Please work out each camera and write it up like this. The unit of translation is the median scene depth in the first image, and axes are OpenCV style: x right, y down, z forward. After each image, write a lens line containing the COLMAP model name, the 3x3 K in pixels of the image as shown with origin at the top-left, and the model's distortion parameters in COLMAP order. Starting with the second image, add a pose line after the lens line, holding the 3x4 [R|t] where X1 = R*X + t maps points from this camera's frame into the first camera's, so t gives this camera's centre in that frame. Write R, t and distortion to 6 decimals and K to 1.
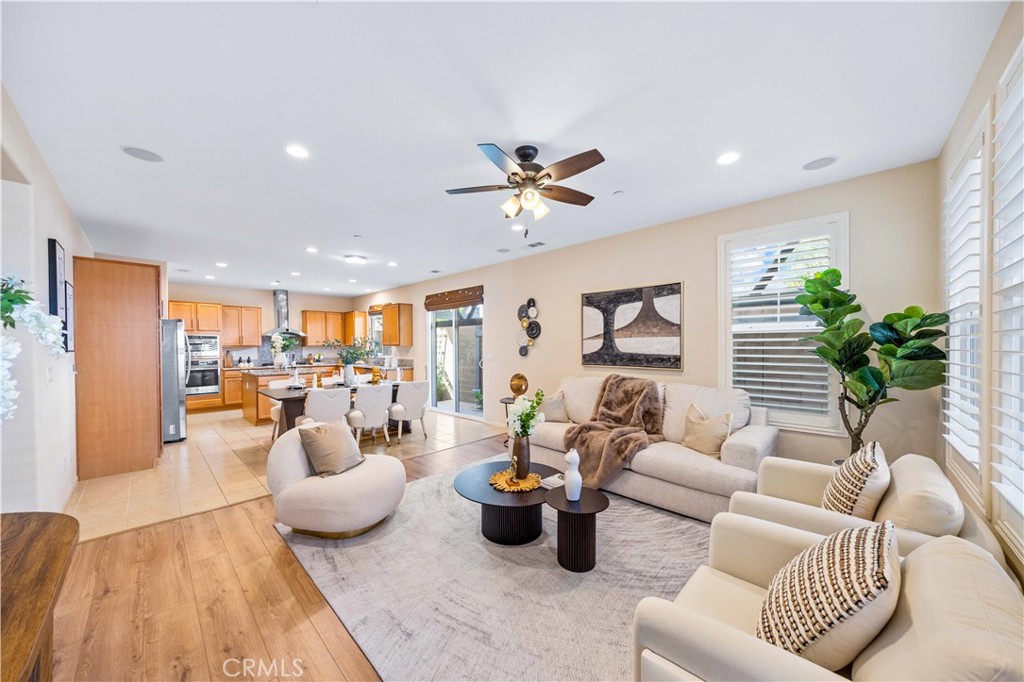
lens RADIAL K [[353.4, 0, 509.2], [0, 353.4, 348.1], [0, 0, 1]] dist [0.000209, 0.000007]
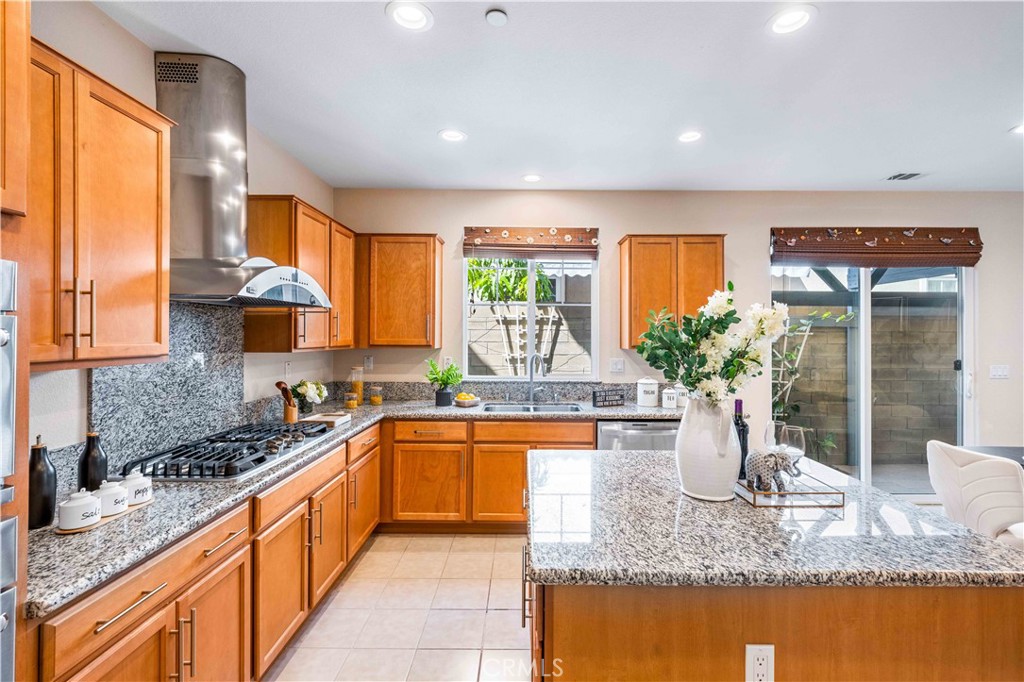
lens RADIAL K [[454.0, 0, 514.8], [0, 454.0, 334.4], [0, 0, 1]] dist [0.003786, 0.000307]
pose [[0.709777, 0.008778, 0.704372, -0.773936], [-0.001059, 0.999935, -0.011394, -0.013809], [-0.704426, 0.007341, 0.709740, 0.772379]]
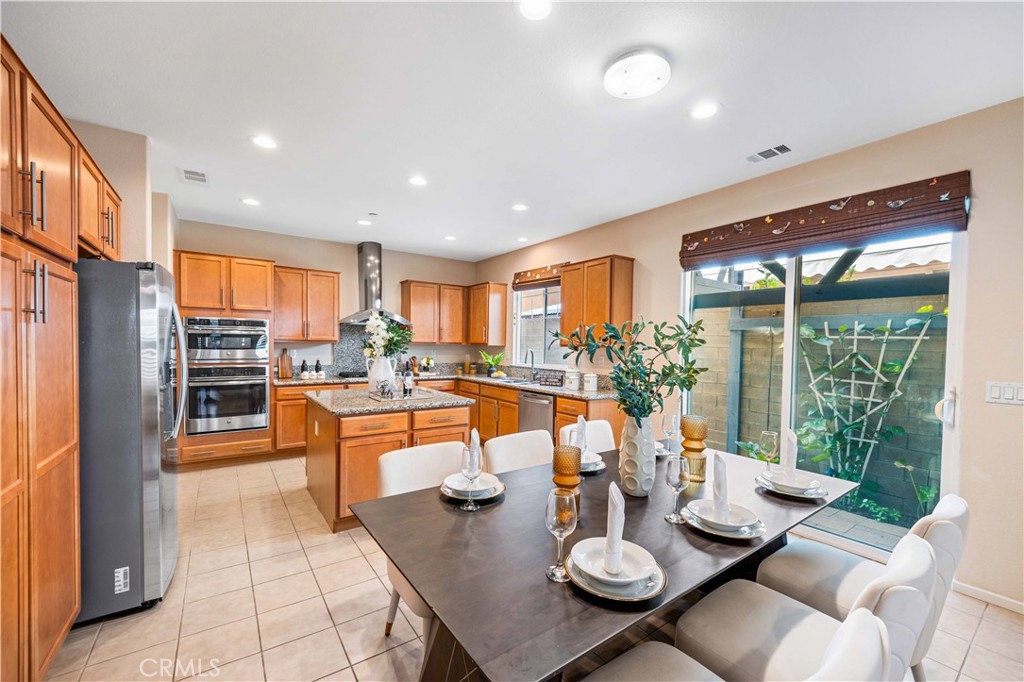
lens RADIAL K [[404.6, 0, 520.3], [0, 404.6, 346.2], [0, 0, 1]] dist [-0.003051, 0.000072]
pose [[0.986544, 0.020261, -0.162234, -0.325969], [-0.020307, 0.999793, 0.001374, -0.005088], [0.162228, 0.001939, 0.986751, 0.432075]]
